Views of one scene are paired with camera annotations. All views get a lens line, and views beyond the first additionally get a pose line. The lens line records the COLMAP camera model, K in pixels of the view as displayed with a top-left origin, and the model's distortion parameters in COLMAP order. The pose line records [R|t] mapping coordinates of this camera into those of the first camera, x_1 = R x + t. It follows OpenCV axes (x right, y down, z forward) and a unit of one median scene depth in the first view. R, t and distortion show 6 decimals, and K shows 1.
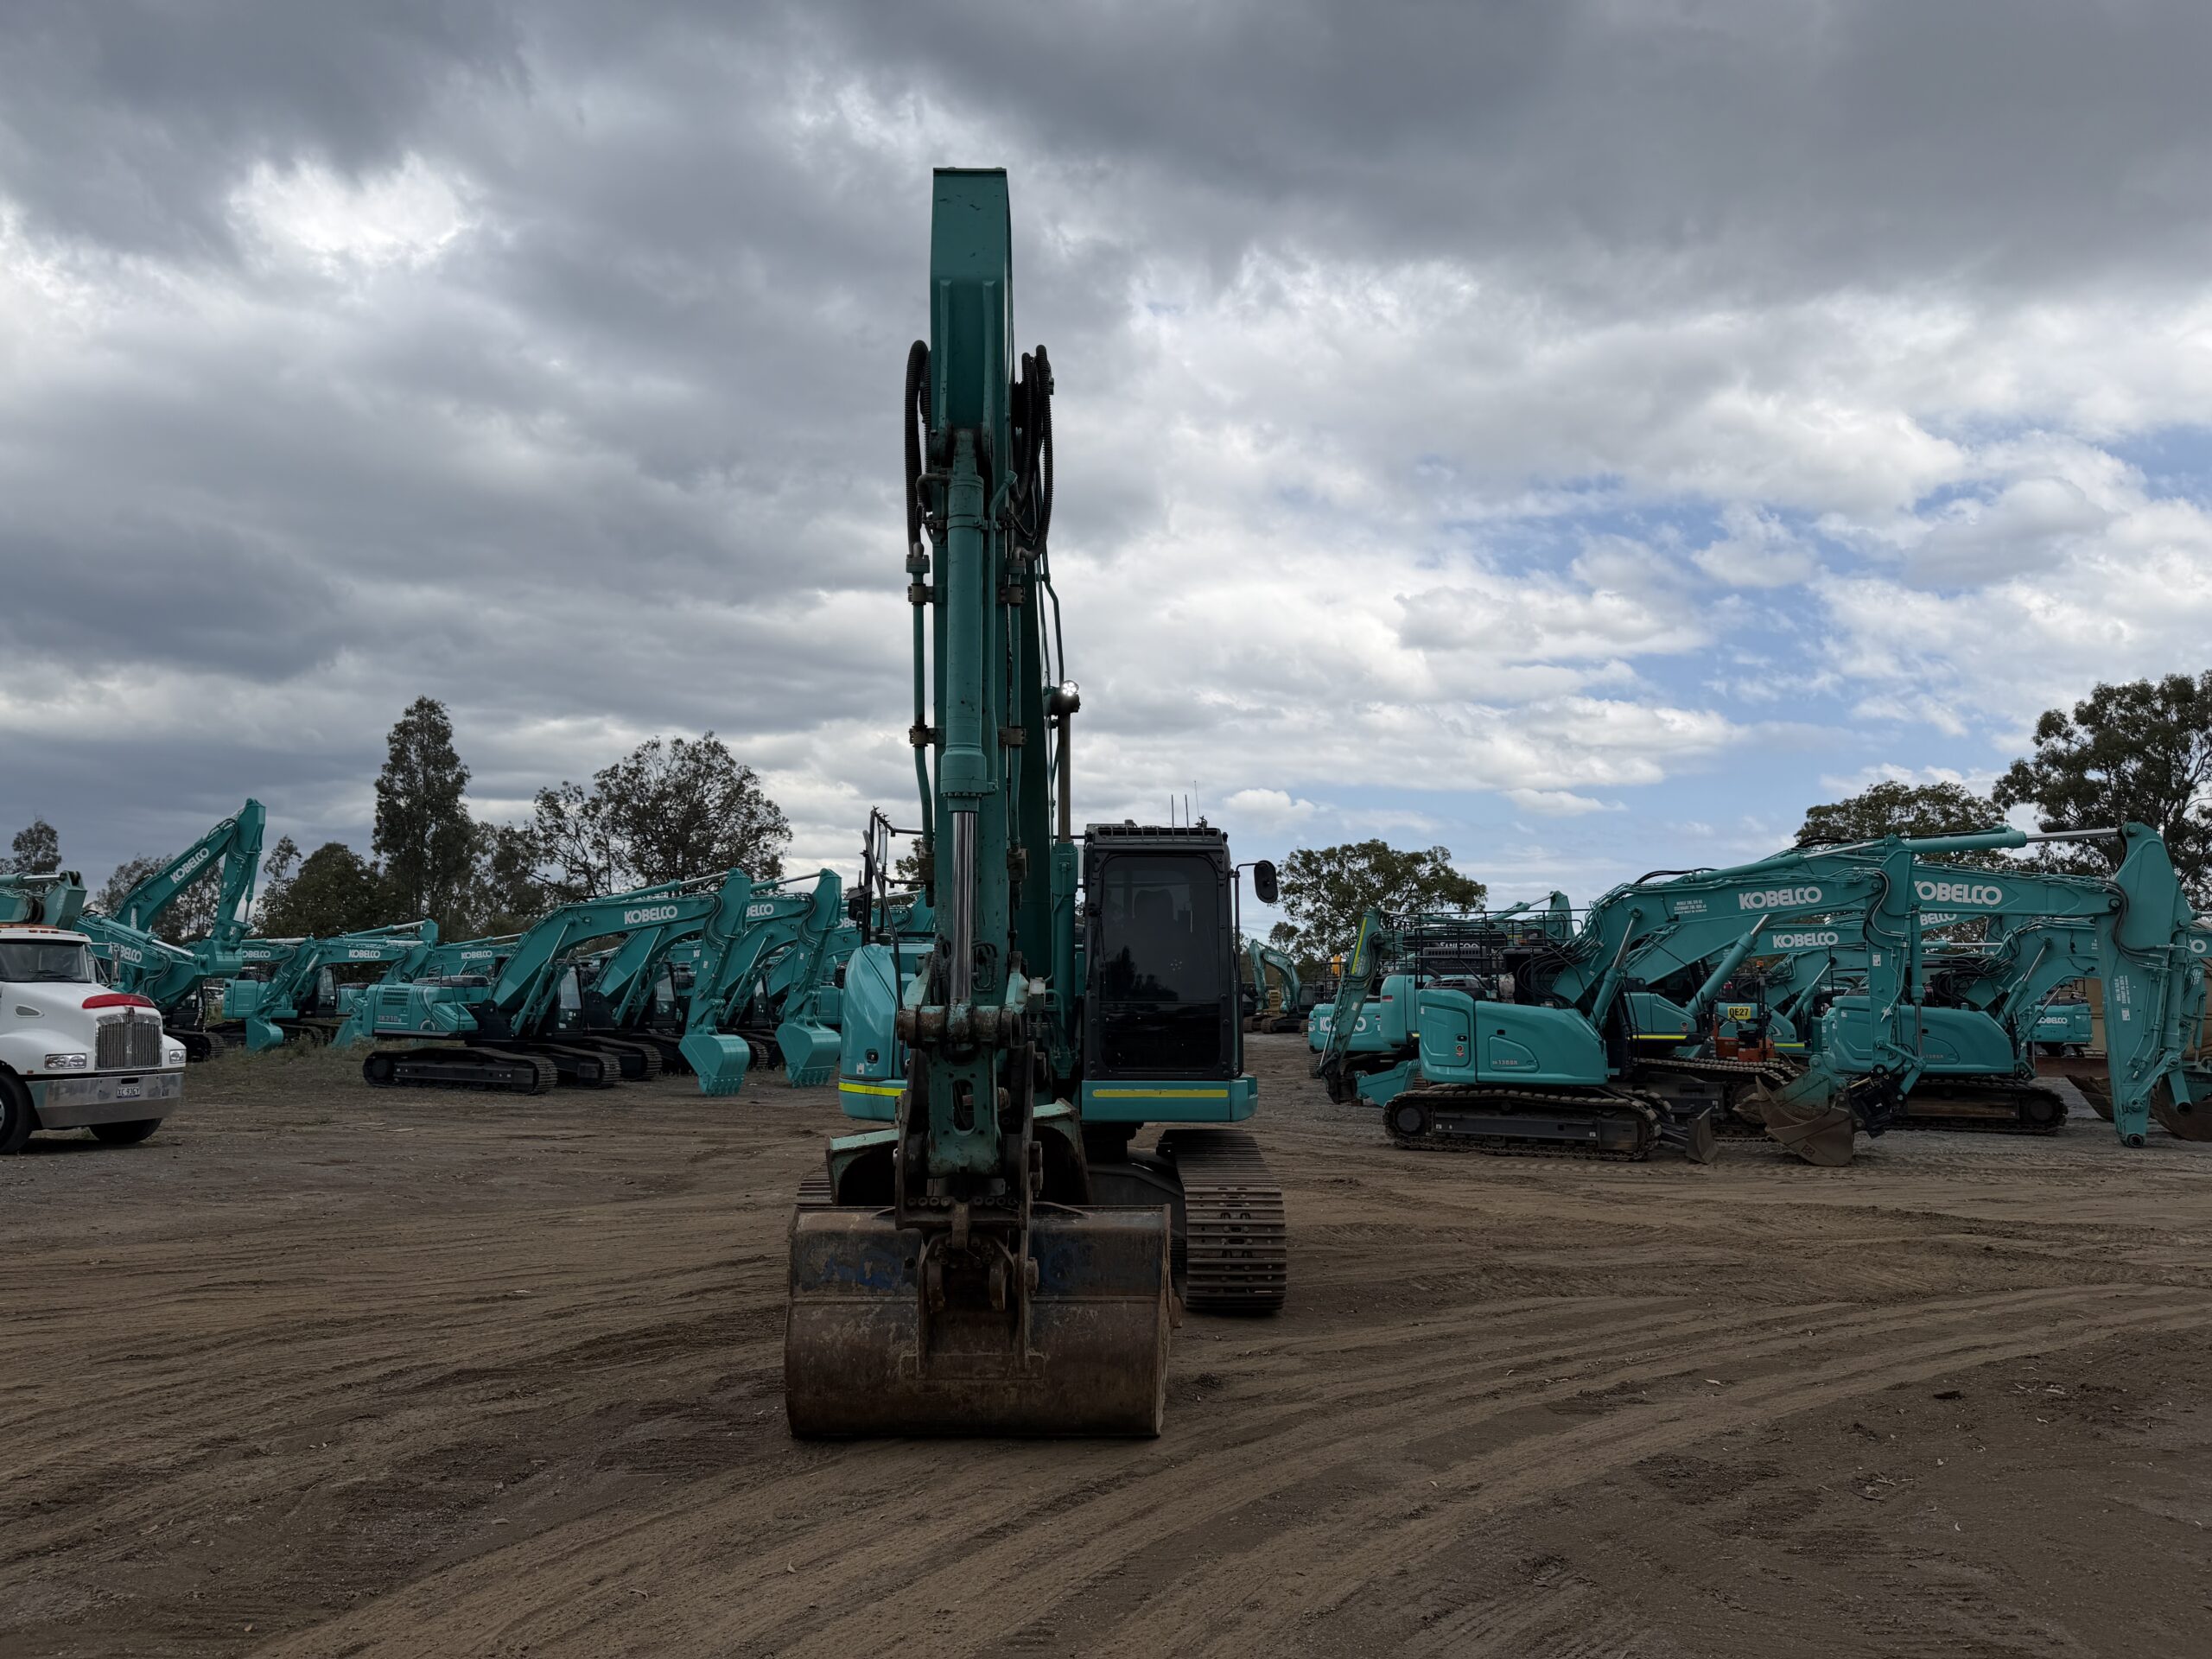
lens RADIAL K [[1555.8, 0, 1112.2], [0, 1555.8, 821.2], [0, 0, 1]] dist [0.082428, -0.107802]
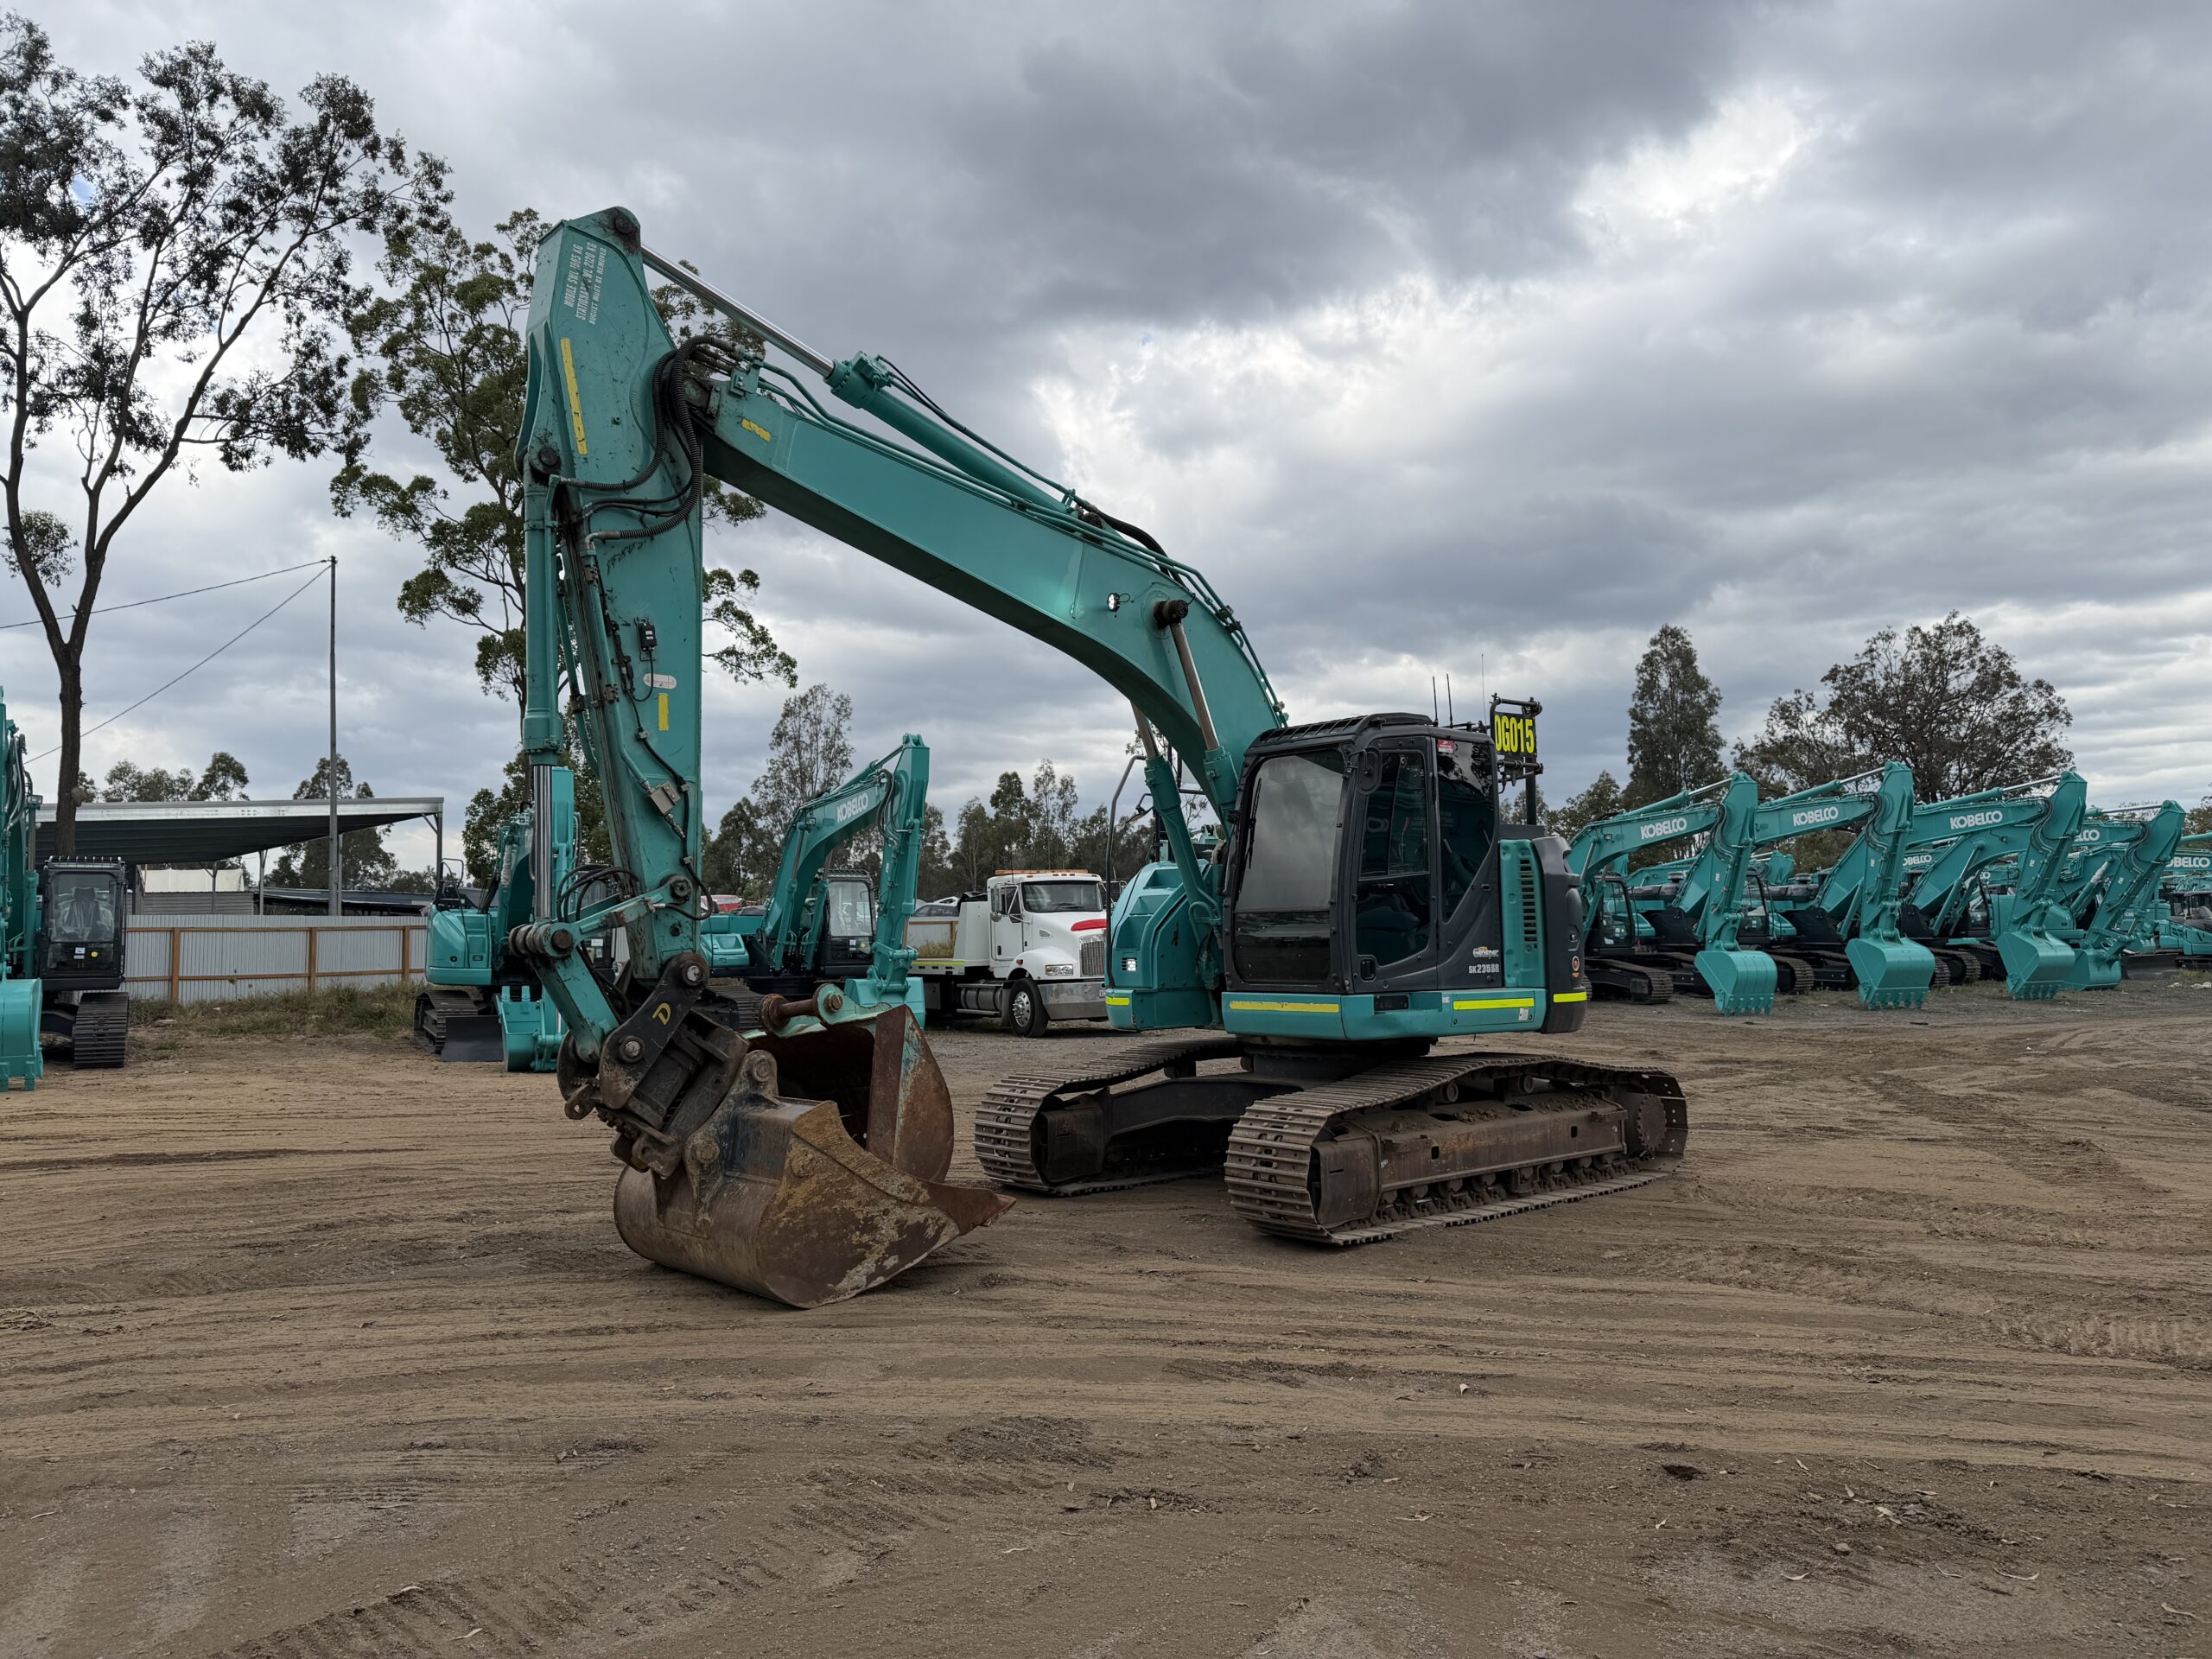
lens RADIAL K [[1559.3, 0, 1138.2], [0, 1559.3, 778.7], [0, 0, 1]] dist [0.004805, -0.001956]
pose [[0.657280, -0.090121, -0.748238, 0.098104], [0.109926, 0.993671, -0.023119, 0.007097], [0.745586, -0.067055, 0.663027, 0.045324]]
